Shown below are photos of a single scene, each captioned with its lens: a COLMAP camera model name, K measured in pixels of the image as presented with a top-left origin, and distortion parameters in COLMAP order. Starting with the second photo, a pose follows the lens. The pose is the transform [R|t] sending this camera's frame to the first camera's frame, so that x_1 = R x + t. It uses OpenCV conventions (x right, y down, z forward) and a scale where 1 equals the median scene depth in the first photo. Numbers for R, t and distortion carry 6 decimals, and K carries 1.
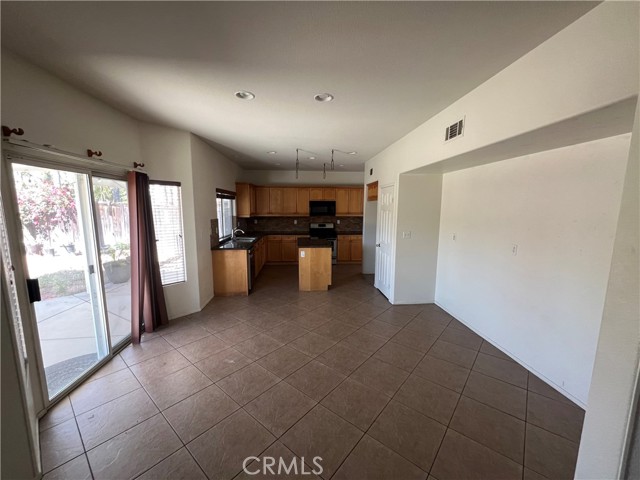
lens RADIAL K [[256.0, 0, 318.2], [0, 256.0, 240.6], [0, 0, 1]] dist [0.002983, 0.000063]
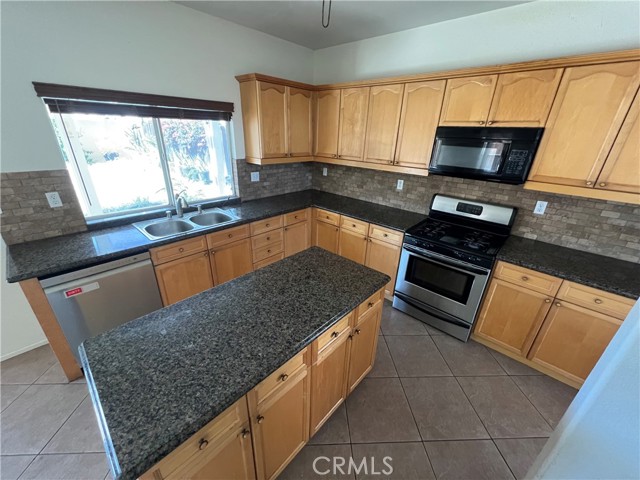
lens RADIAL K [[256.0, 0, 319.8], [0, 256.0, 241.9], [0, 0, 1]] dist [0.002983, 0.000063]
pose [[0.678307, 0.308647, -0.666811, 0.120206], [-0.122936, 0.942378, 0.311143, -0.100995], [0.724422, -0.129075, 0.677165, 0.659949]]
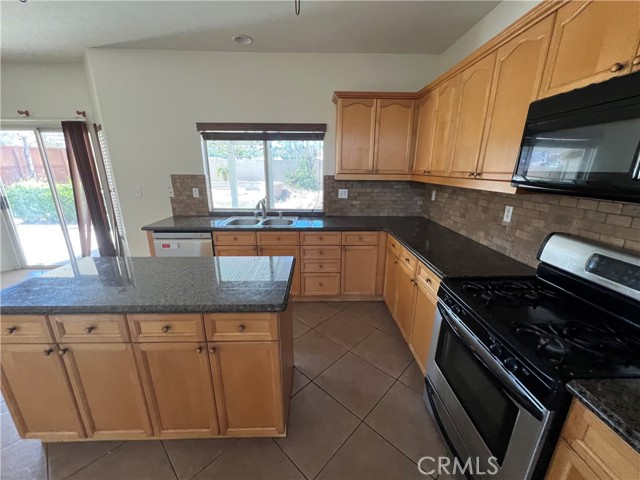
lens RADIAL K [[256.0, 0, 318.7], [0, 256.0, 240.4], [0, 0, 1]] dist [0.002983, 0.000063]
pose [[-0.058761, 0.270683, -0.960873, 0.160885], [-0.135103, 0.951525, 0.276311, -0.095227], [0.989088, 0.146054, -0.019343, 0.868259]]
